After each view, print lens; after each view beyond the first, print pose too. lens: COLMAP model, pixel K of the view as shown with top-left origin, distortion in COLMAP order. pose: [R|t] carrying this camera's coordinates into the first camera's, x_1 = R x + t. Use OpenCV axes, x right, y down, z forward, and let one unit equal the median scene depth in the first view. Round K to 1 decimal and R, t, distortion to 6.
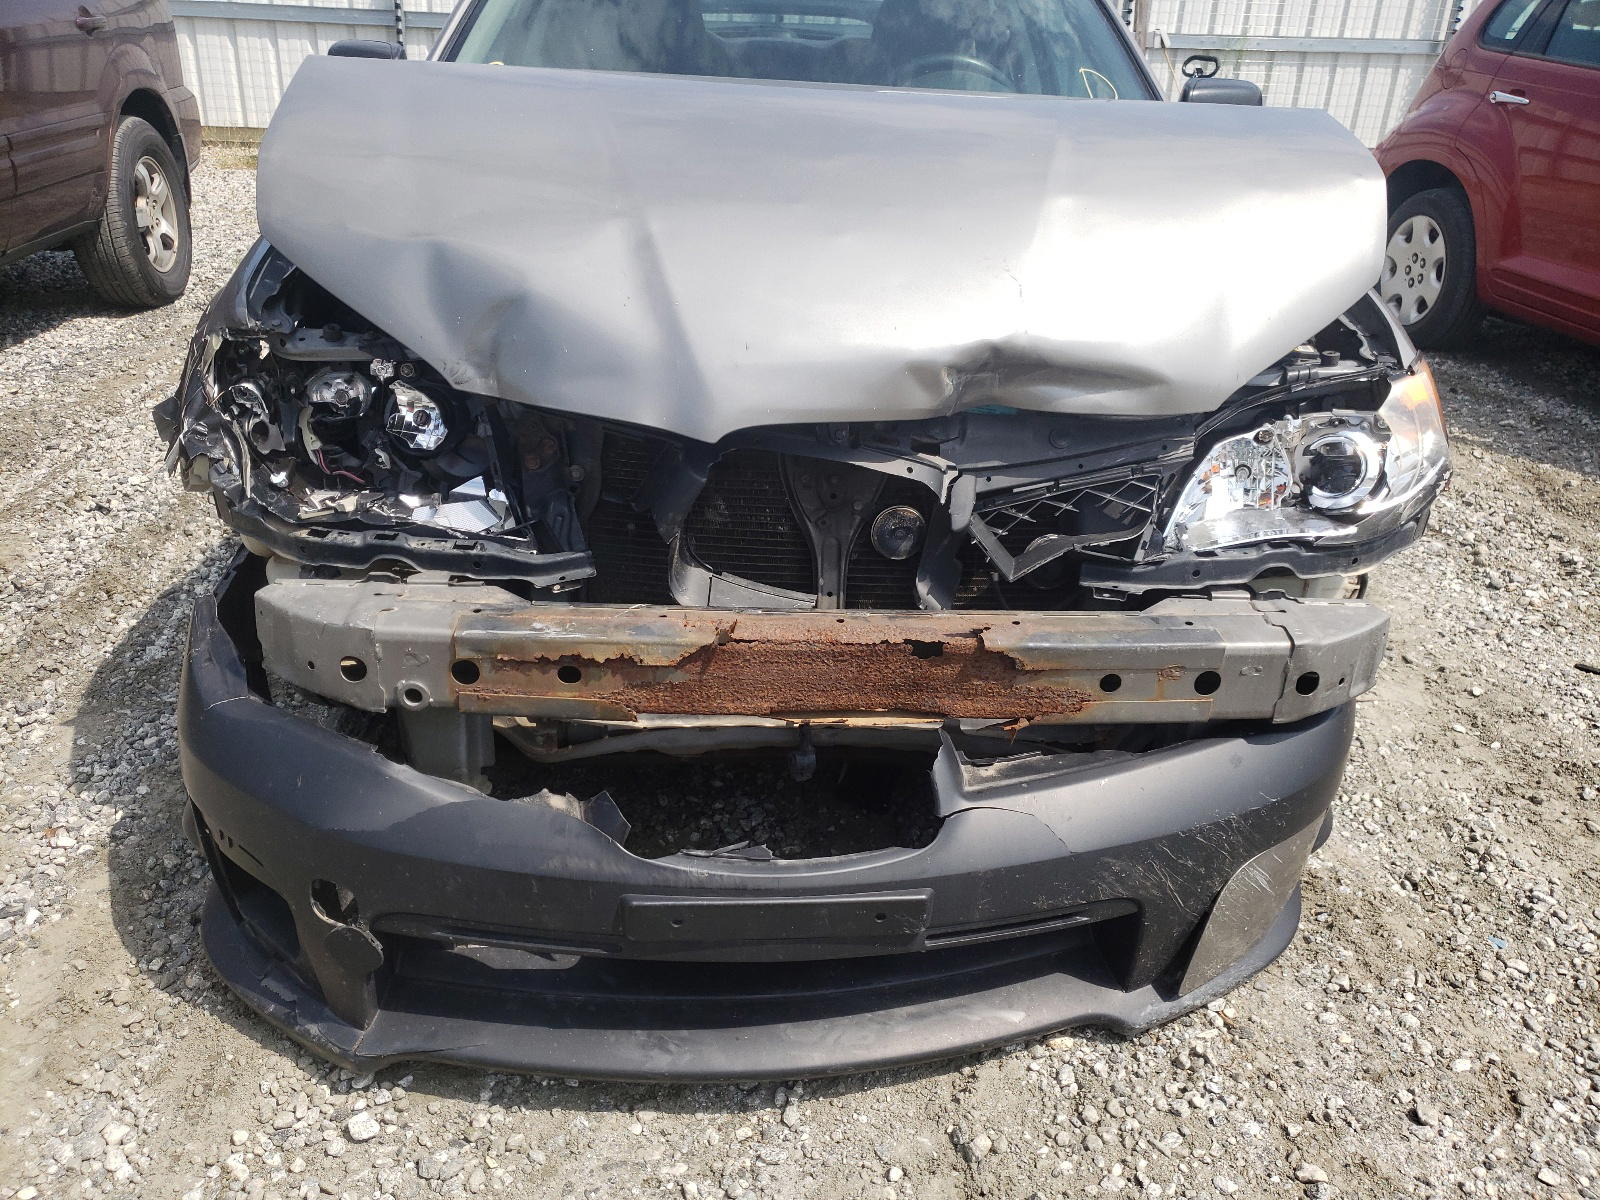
lens RADIAL K [[1185.4, 0, 805.6], [0, 1185.4, 608.6], [0, 0, 1]] dist [0.008237, -0.002284]
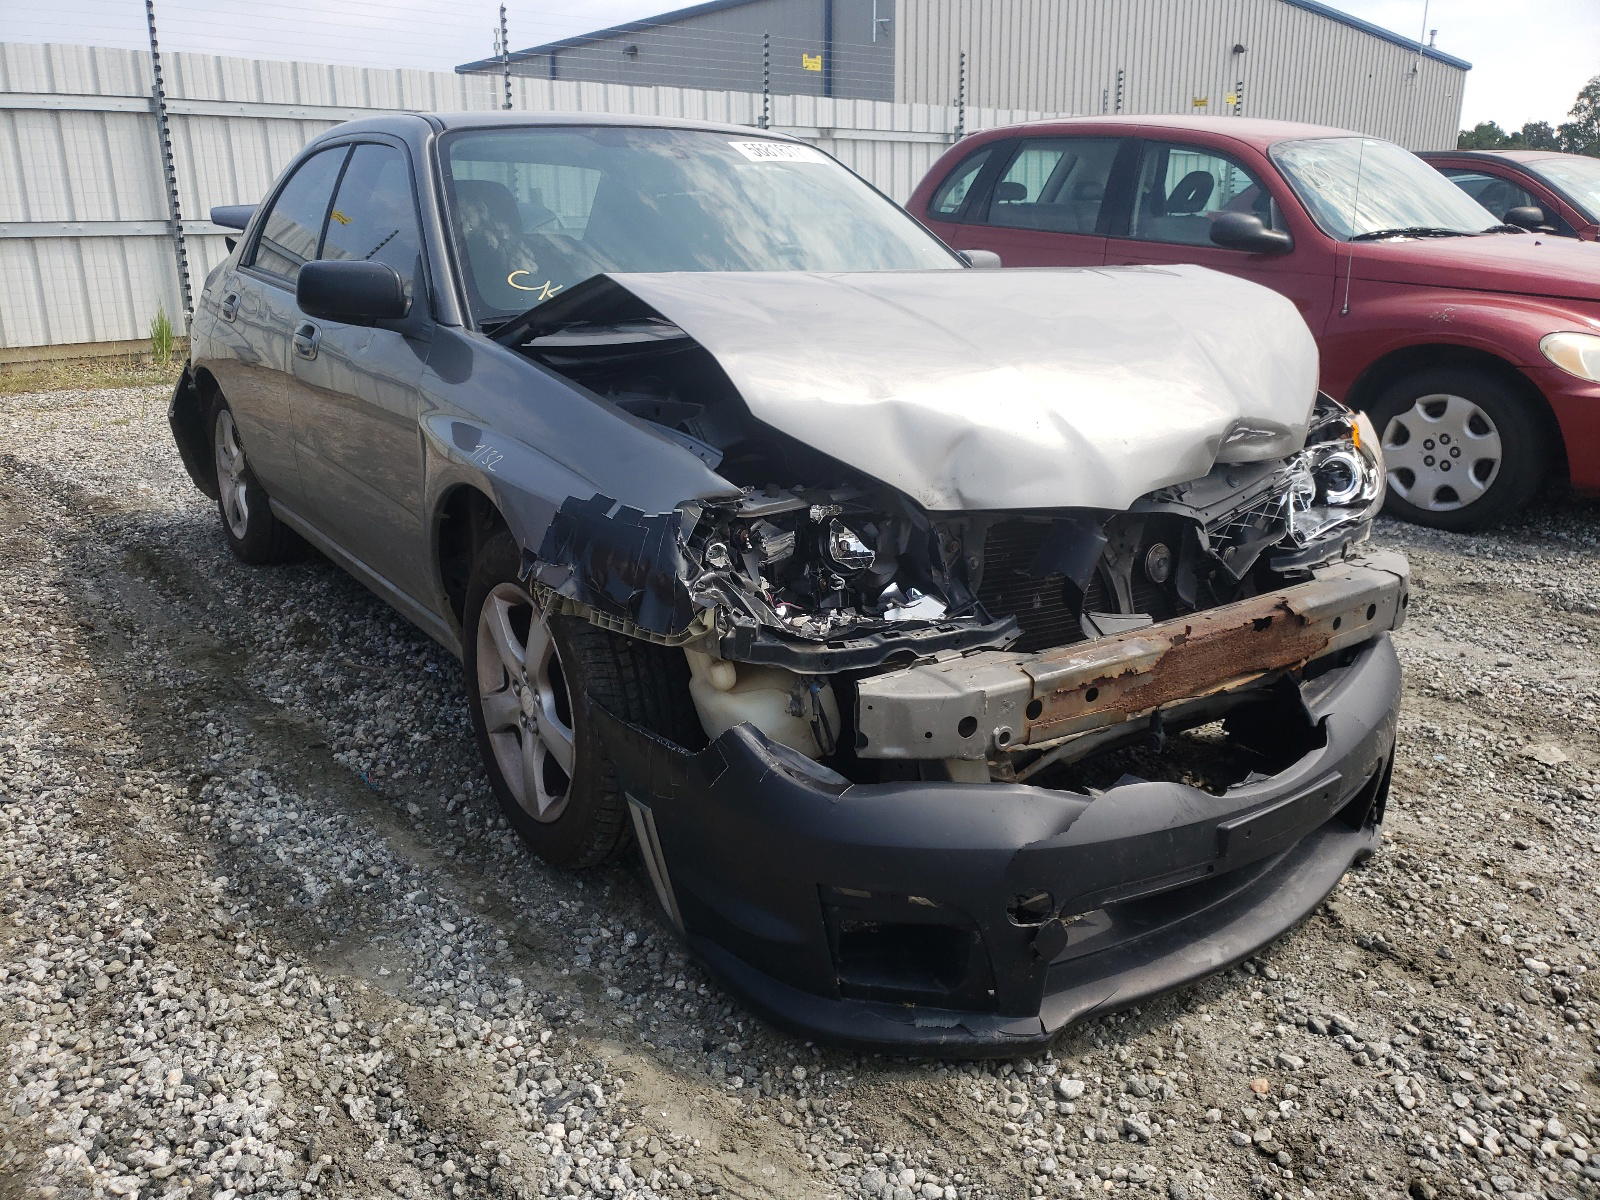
lens RADIAL K [[1212.4, 0, 791.2], [0, 1212.4, 599.5], [0, 0, 1]] dist [0.015130, 0.004587]
pose [[0.865114, -0.195090, 0.462080, -1.033476], [0.250484, 0.966195, -0.061035, -0.046300], [-0.434553, 0.168546, 0.884735, -0.086996]]
